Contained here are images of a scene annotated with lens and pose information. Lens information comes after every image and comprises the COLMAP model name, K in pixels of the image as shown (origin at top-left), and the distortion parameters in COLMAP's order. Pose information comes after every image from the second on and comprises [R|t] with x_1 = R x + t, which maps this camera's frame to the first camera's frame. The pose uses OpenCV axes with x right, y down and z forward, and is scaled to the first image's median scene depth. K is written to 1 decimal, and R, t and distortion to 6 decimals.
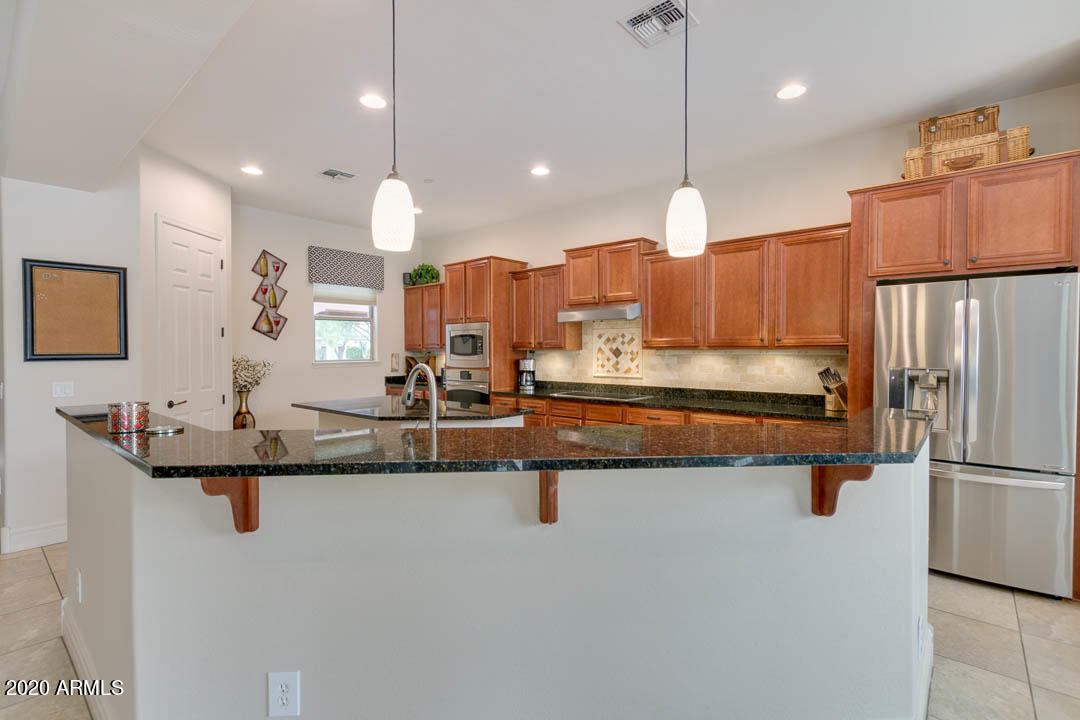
lens RADIAL K [[498.5, 0, 543.5], [0, 498.5, 358.3], [0, 0, 1]] dist [0.005236, -0.001666]
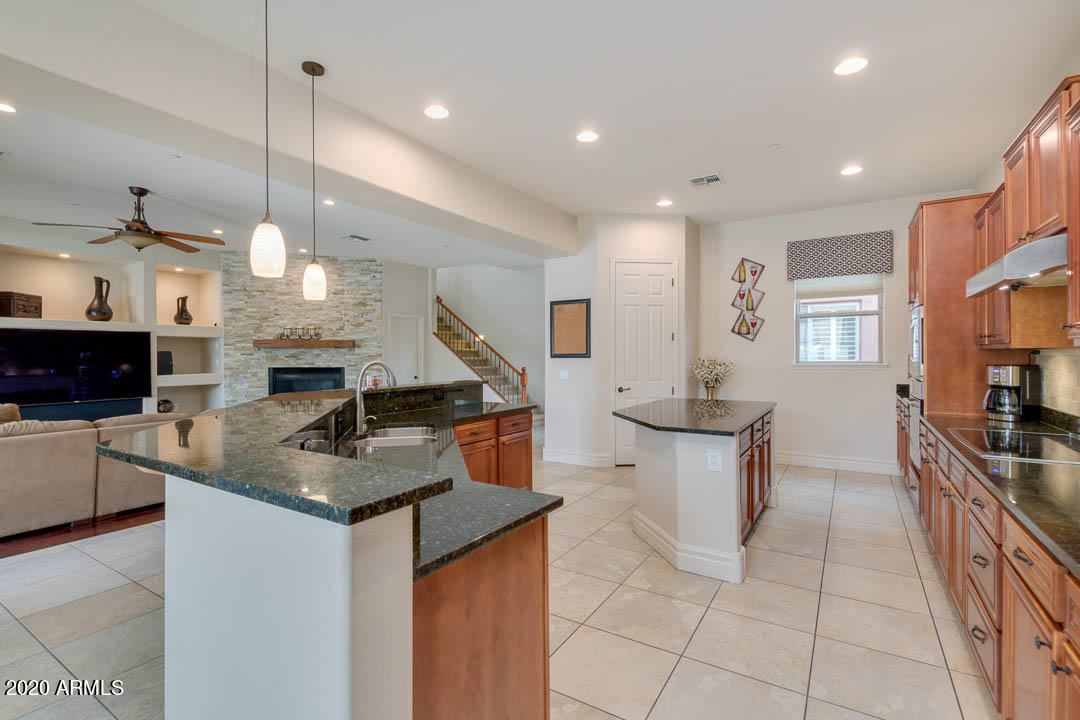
lens RADIAL K [[498.5, 0, 543.1], [0, 498.5, 357.6], [0, 0, 1]] dist [0.005236, -0.001666]
pose [[0.140836, 0.008265, -0.989998, 0.506321], [-0.012430, 0.999901, 0.006580, -0.003960], [0.989955, 0.011379, 0.140925, 0.480234]]
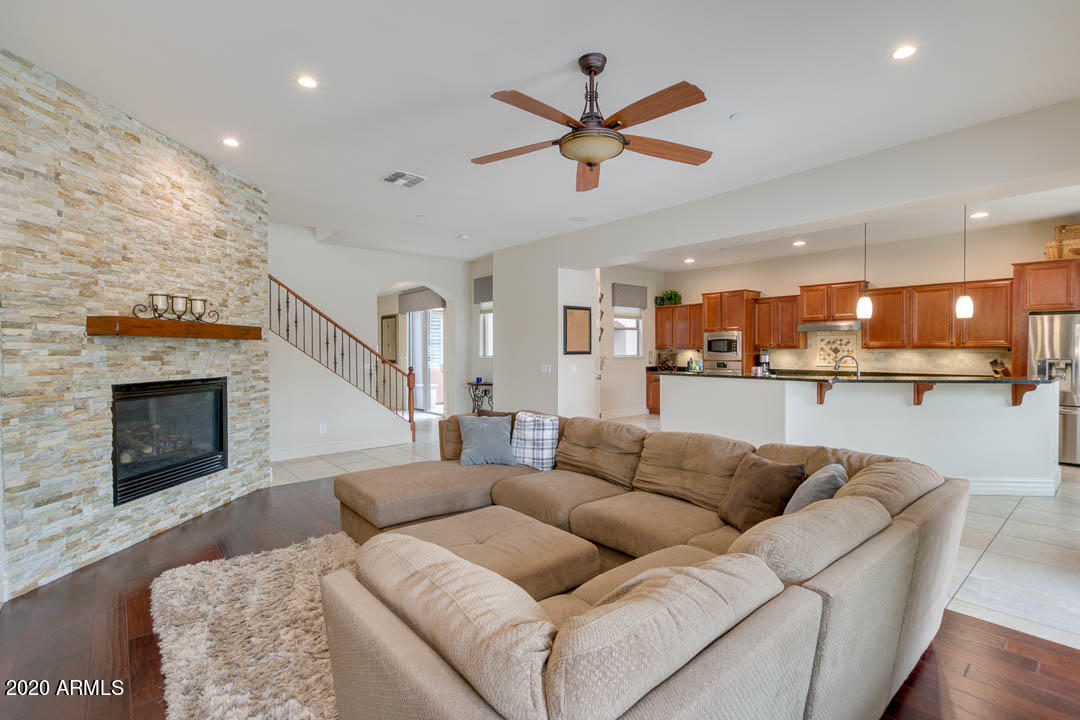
lens RADIAL K [[498.5, 0, 542.2], [0, 498.5, 357.3], [0, 0, 1]] dist [0.005236, -0.001666]
pose [[0.987744, 0.002954, -0.156052, -0.534430], [-0.002823, 0.999995, 0.001064, 0.010669], [0.156054, -0.000611, 0.987748, -0.721239]]
